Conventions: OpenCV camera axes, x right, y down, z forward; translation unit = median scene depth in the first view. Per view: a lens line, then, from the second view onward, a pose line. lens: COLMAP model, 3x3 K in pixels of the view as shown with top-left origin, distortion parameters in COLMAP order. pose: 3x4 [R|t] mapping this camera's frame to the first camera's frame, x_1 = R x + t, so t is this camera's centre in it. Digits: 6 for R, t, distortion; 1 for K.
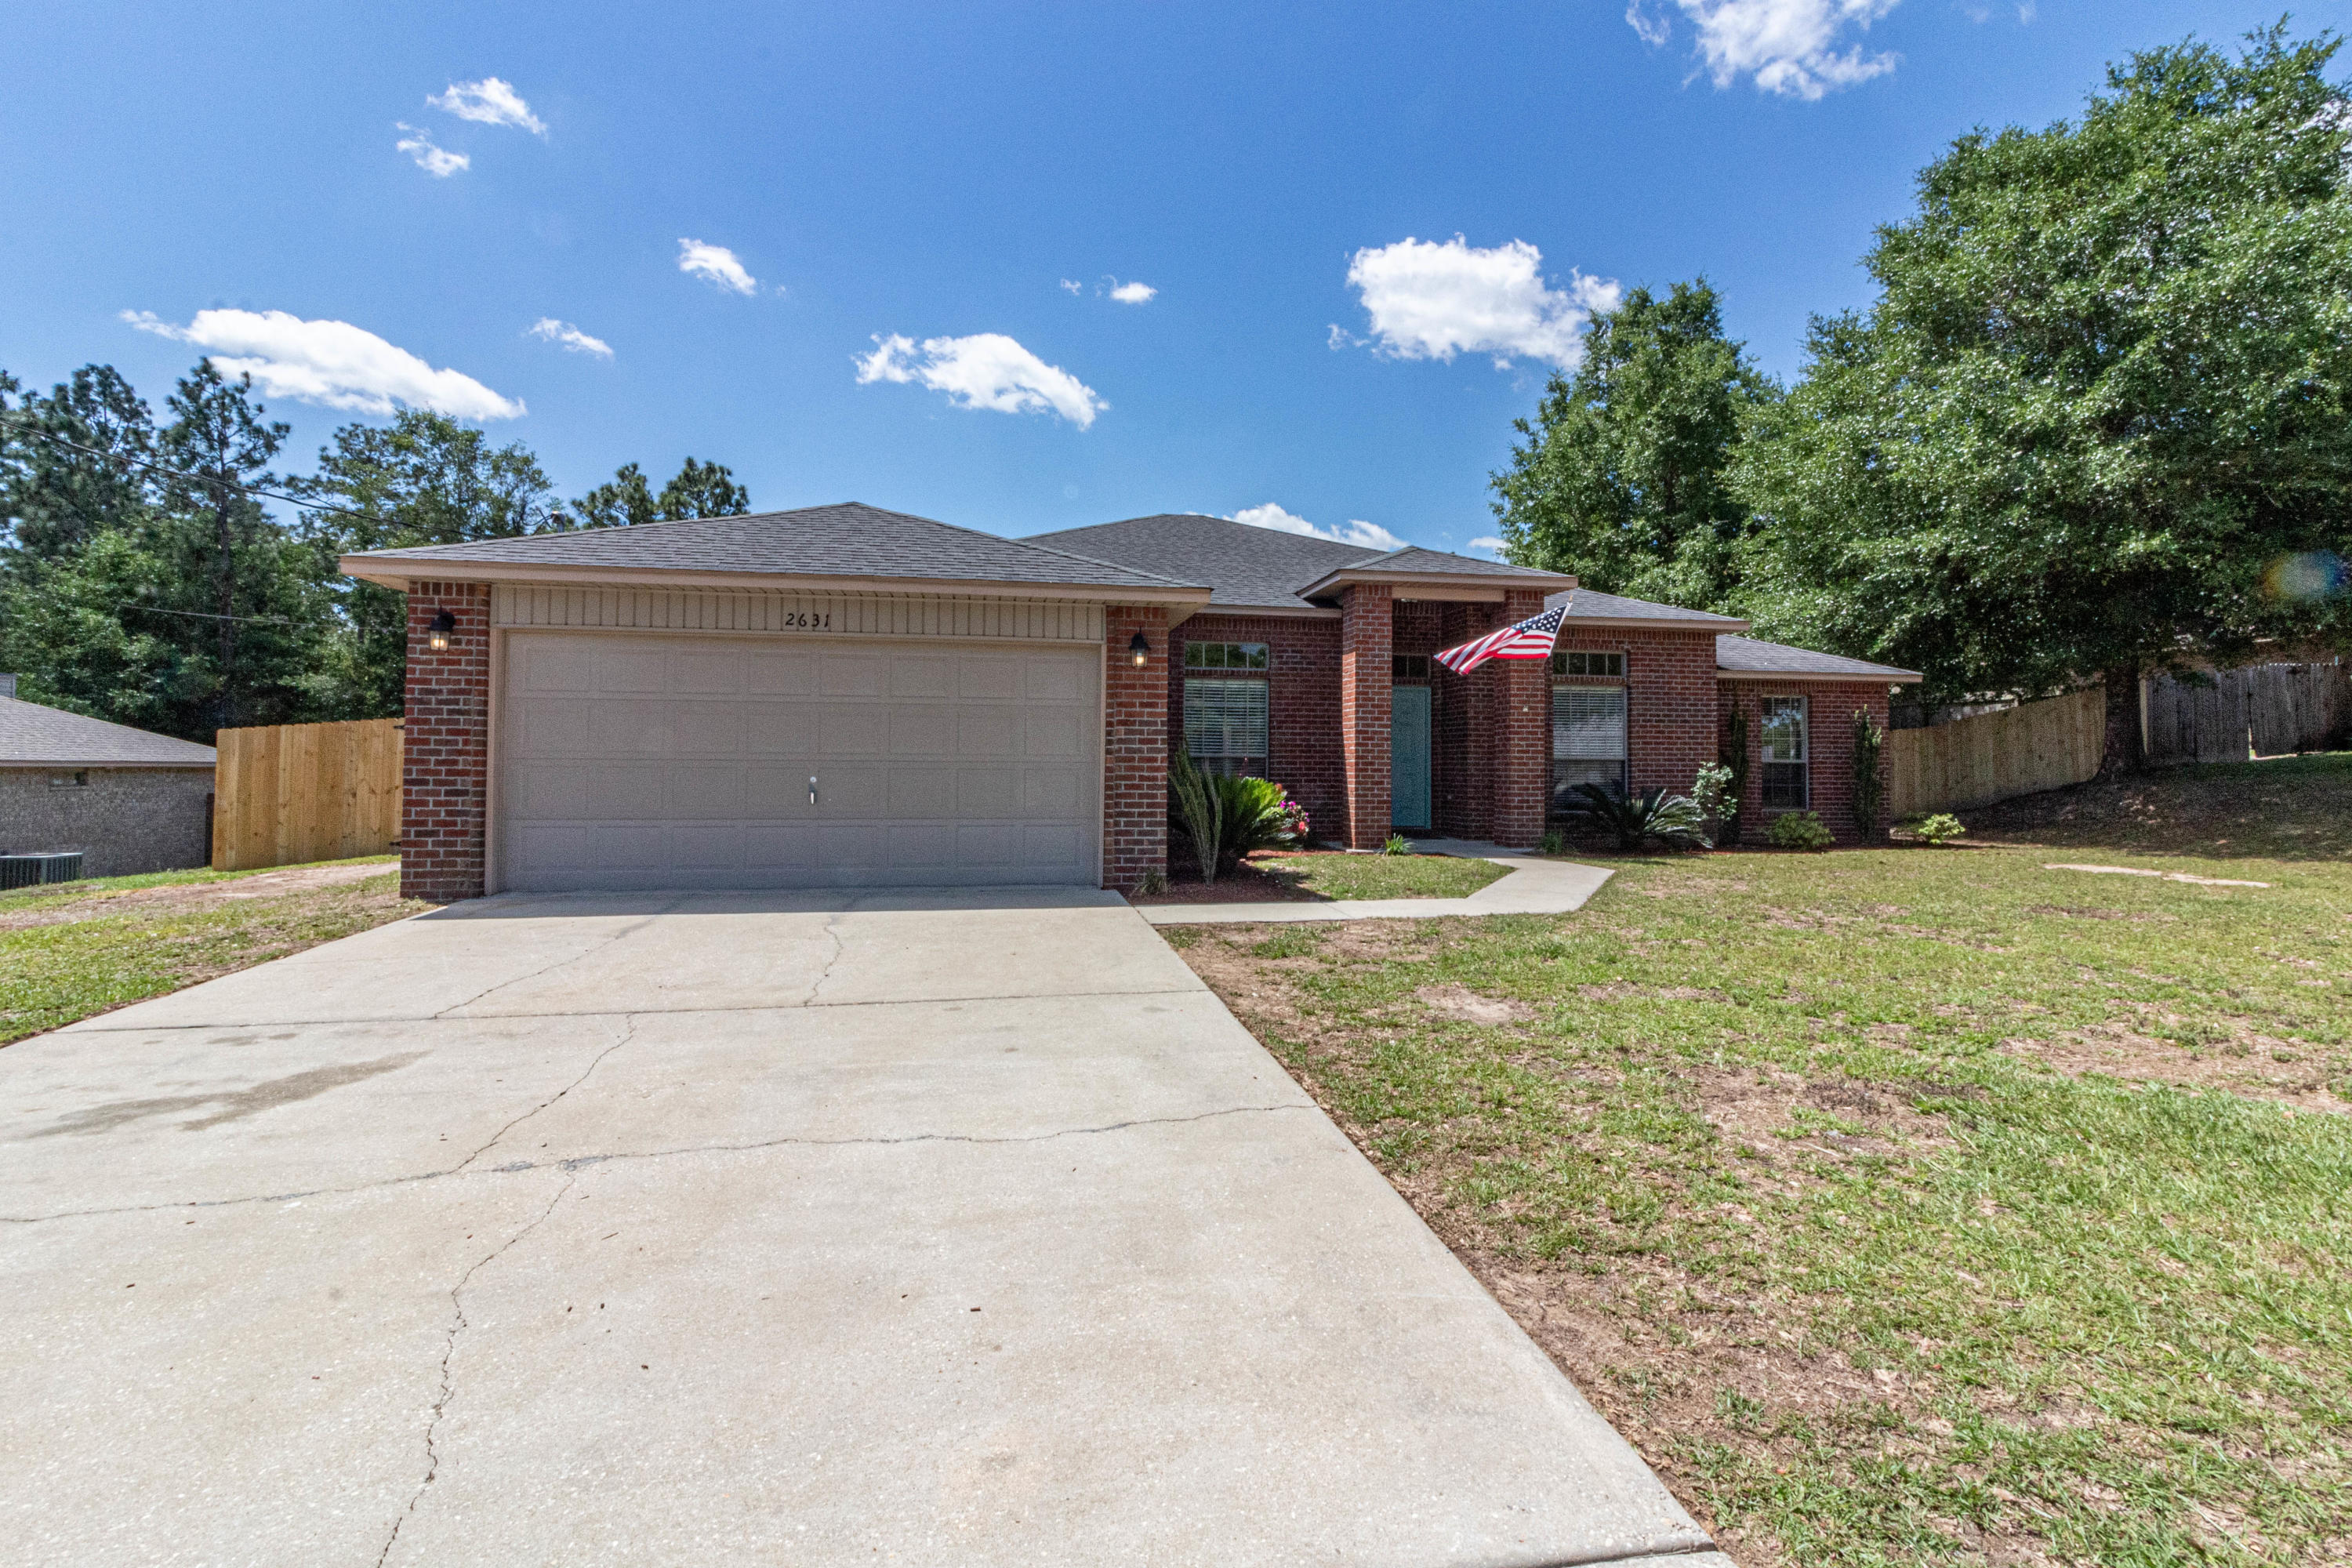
lens RADIAL K [[1092.9, 0, 1157.4], [0, 1092.9, 774.6], [0, 0, 1]] dist [0.000916, -0.000220]
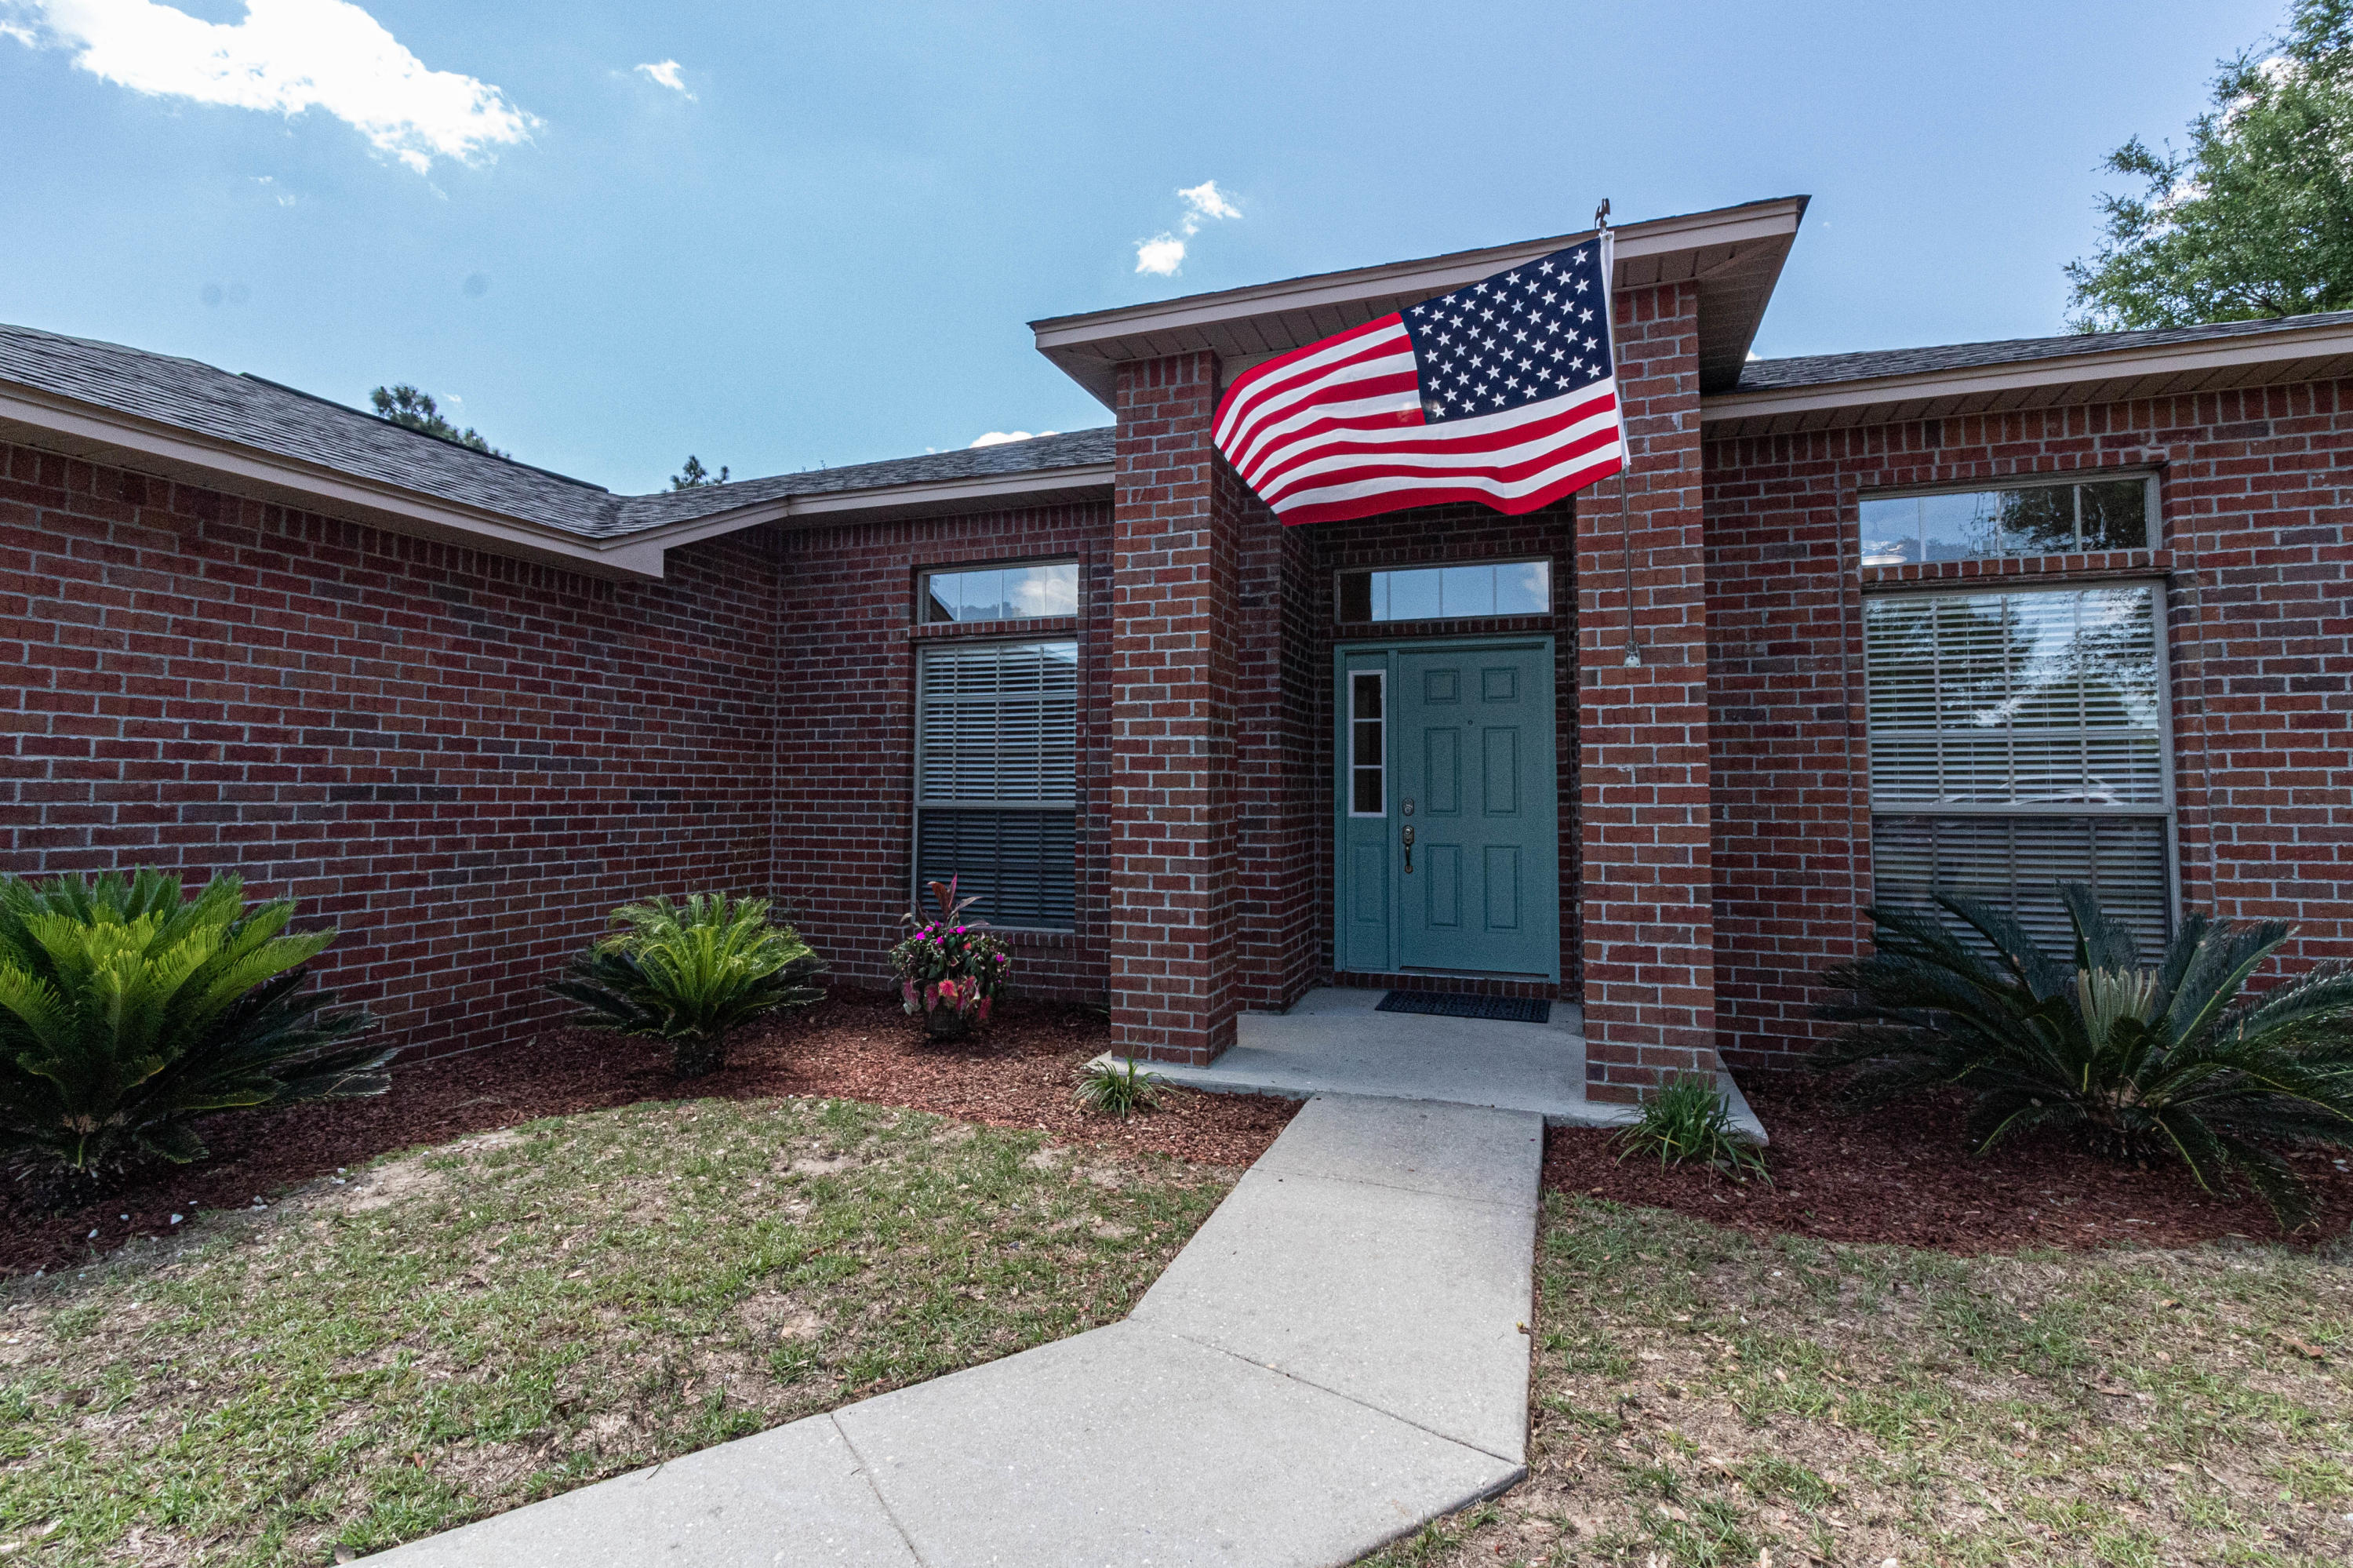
lens RADIAL K [[1093.4, 0, 1157.9], [0, 1093.4, 774.6], [0, 0, 1]] dist [0.000916, -0.000220]
pose [[0.871297, -0.014890, -0.490530, 0.314285], [0.000057, 0.999543, -0.030241, -0.013476], [0.490756, 0.026321, 0.870899, 0.561420]]
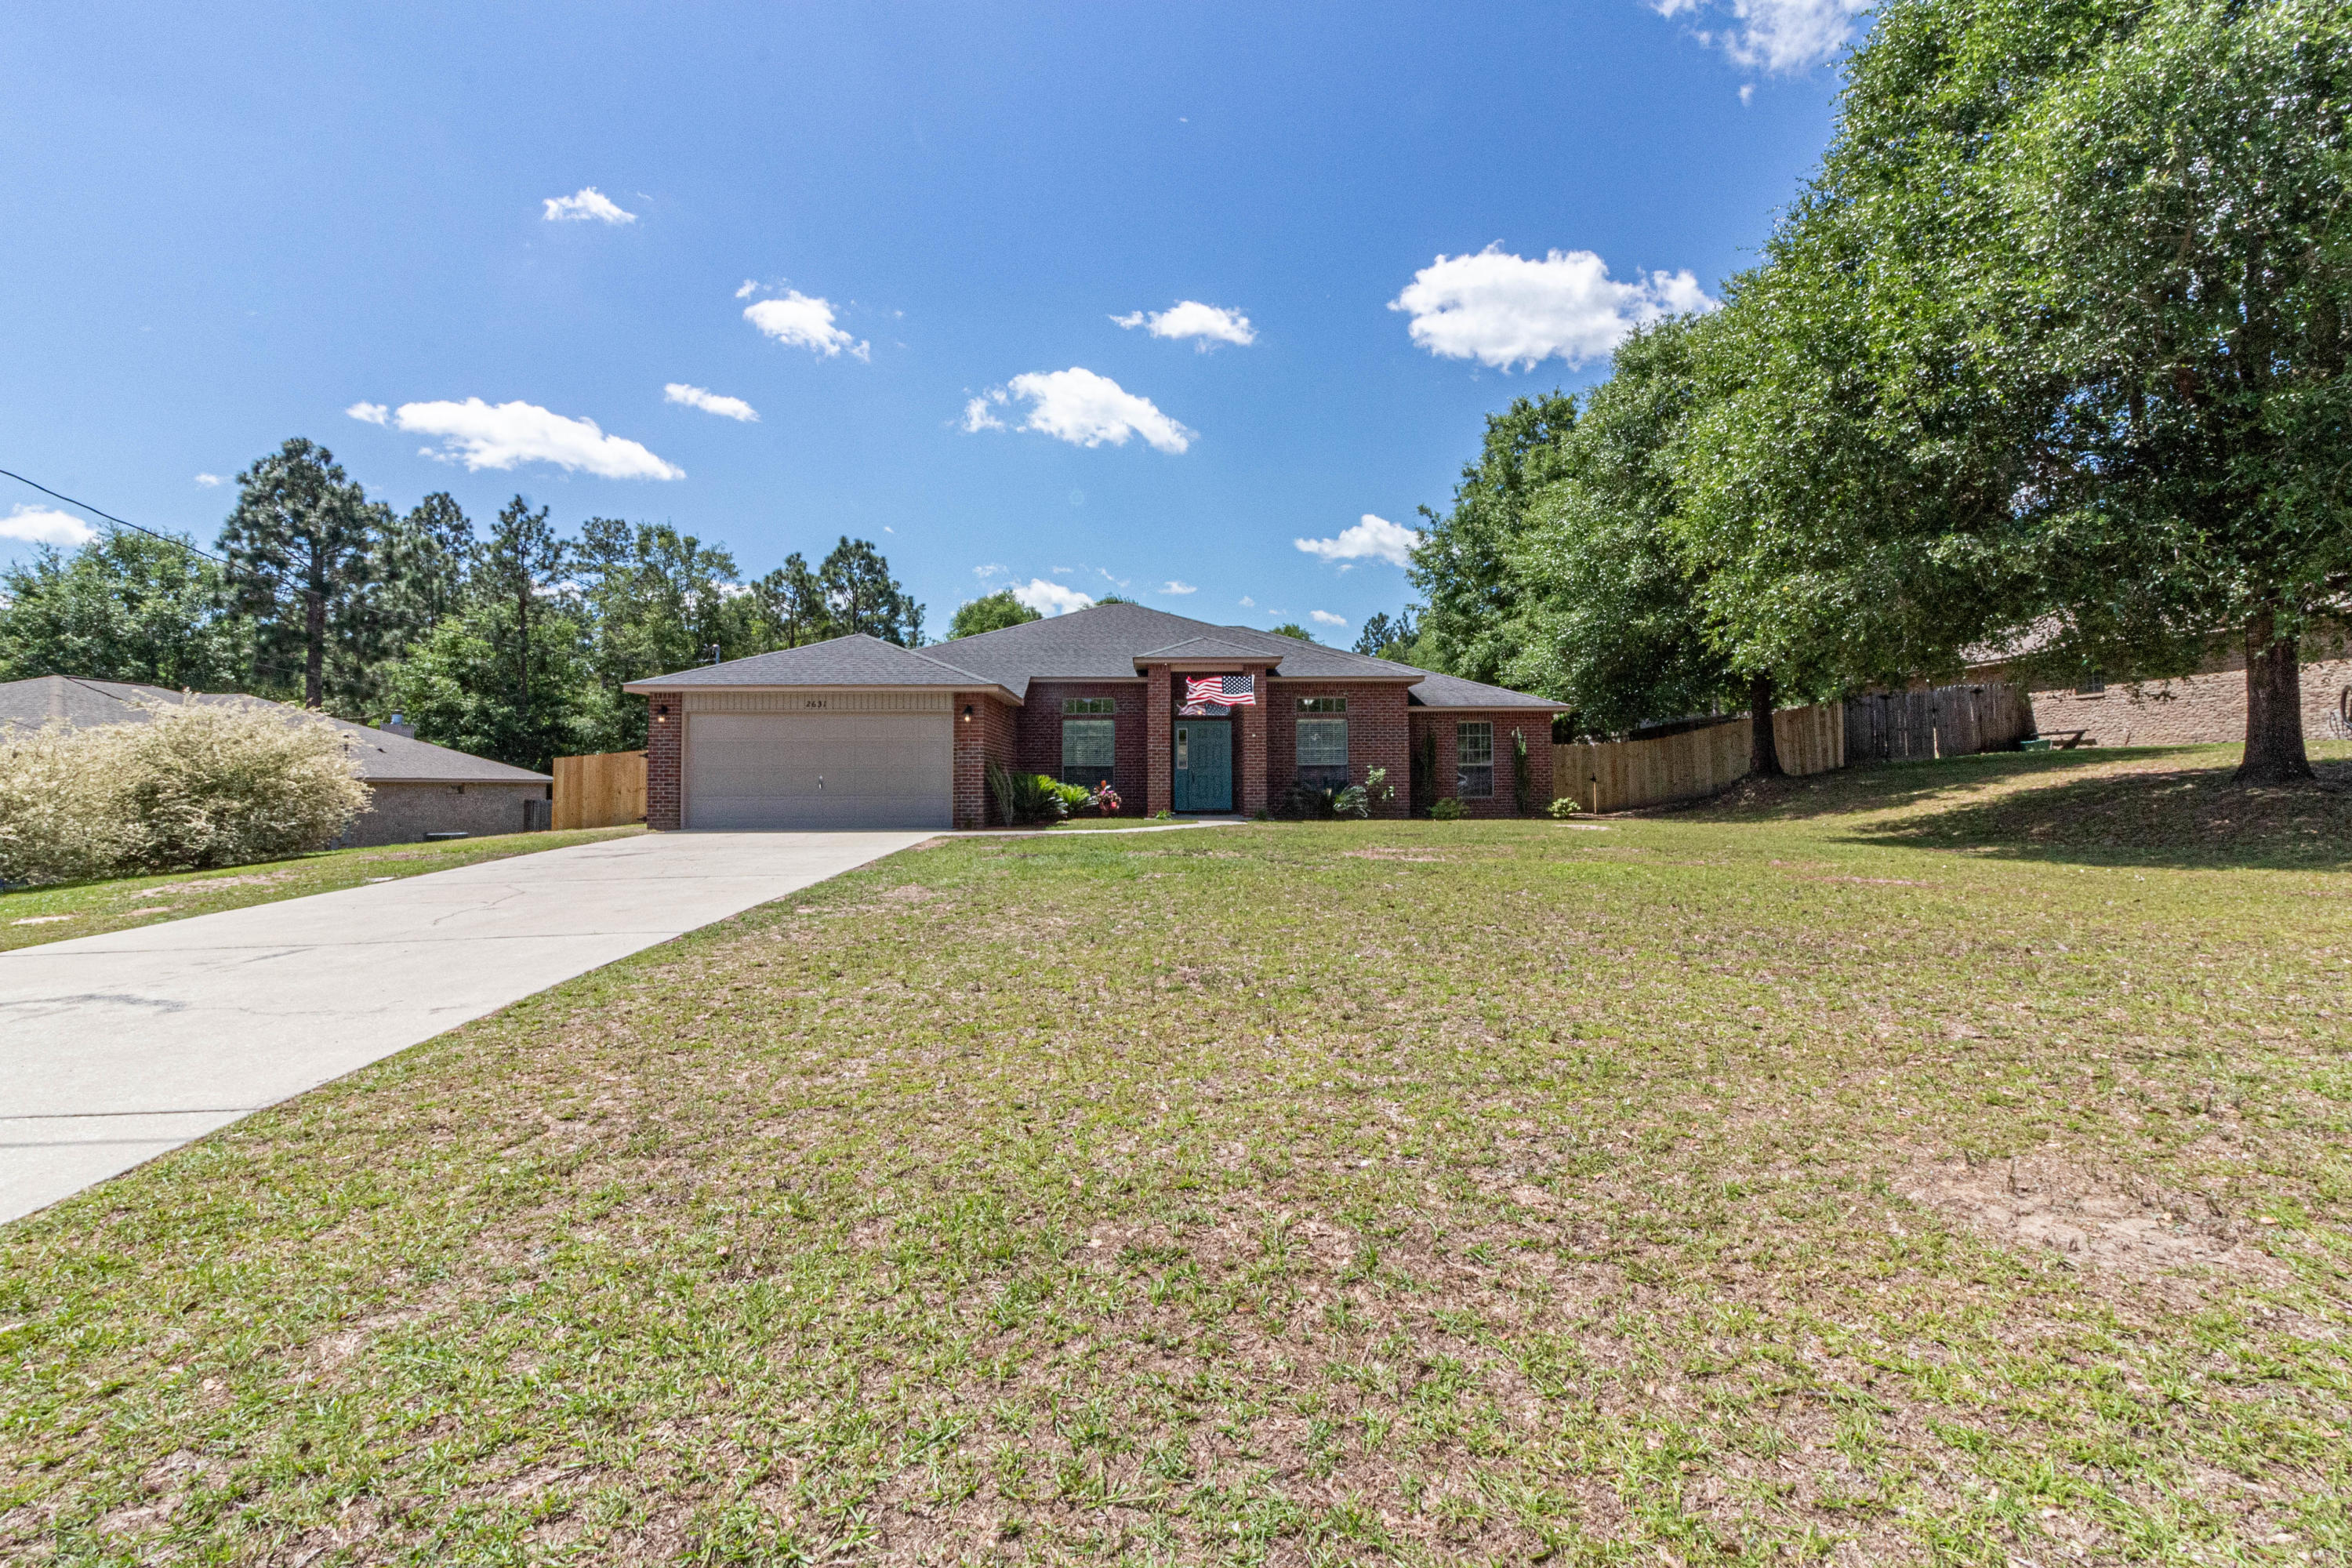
lens RADIAL K [[1092.9, 0, 1157.4], [0, 1092.9, 774.6], [0, 0, 1]] dist [0.000916, -0.000220]
pose [[0.988040, -0.011543, -0.153763, 0.380479], [0.009198, 0.999830, -0.015954, 0.022457], [0.153921, 0.014349, 0.987979, -0.581627]]
